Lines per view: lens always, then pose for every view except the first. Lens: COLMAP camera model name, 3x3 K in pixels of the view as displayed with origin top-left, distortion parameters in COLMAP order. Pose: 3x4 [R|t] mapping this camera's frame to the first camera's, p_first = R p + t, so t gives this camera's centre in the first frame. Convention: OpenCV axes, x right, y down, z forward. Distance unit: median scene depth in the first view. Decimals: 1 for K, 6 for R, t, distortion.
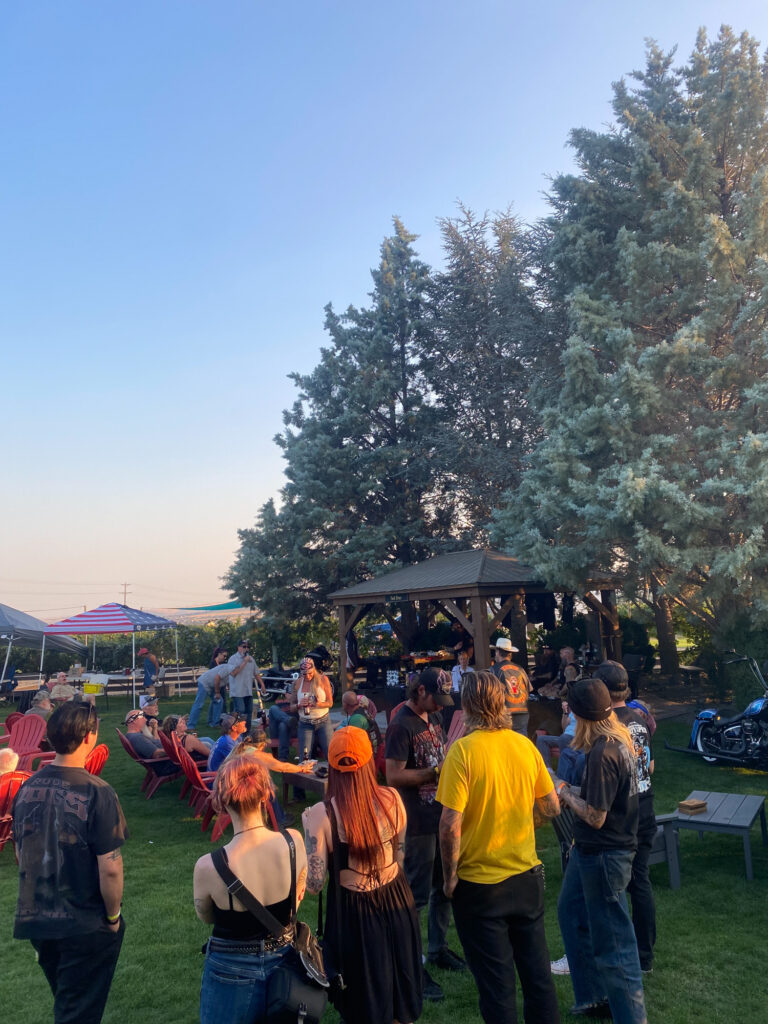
lens RADIAL K [[758.2, 0, 386.1], [0, 758.2, 510.4], [0, 0, 1]] dist [0.024662, -0.024948]
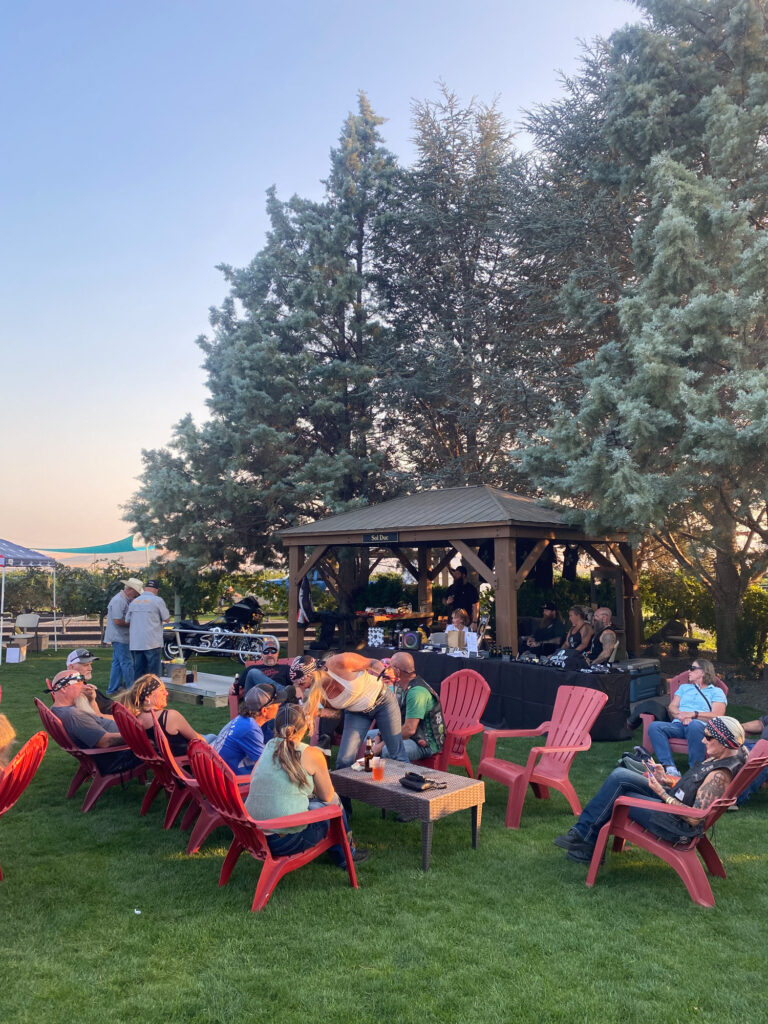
lens RADIAL K [[758.2, 0, 385.3], [0, 758.2, 517.1], [0, 0, 1]] dist [0.024662, -0.024948]
pose [[0.980025, 0.068740, 0.186618, -0.092488], [-0.078439, 0.995899, 0.045085, 0.041809], [-0.182754, -0.058822, 0.981397, 0.162275]]
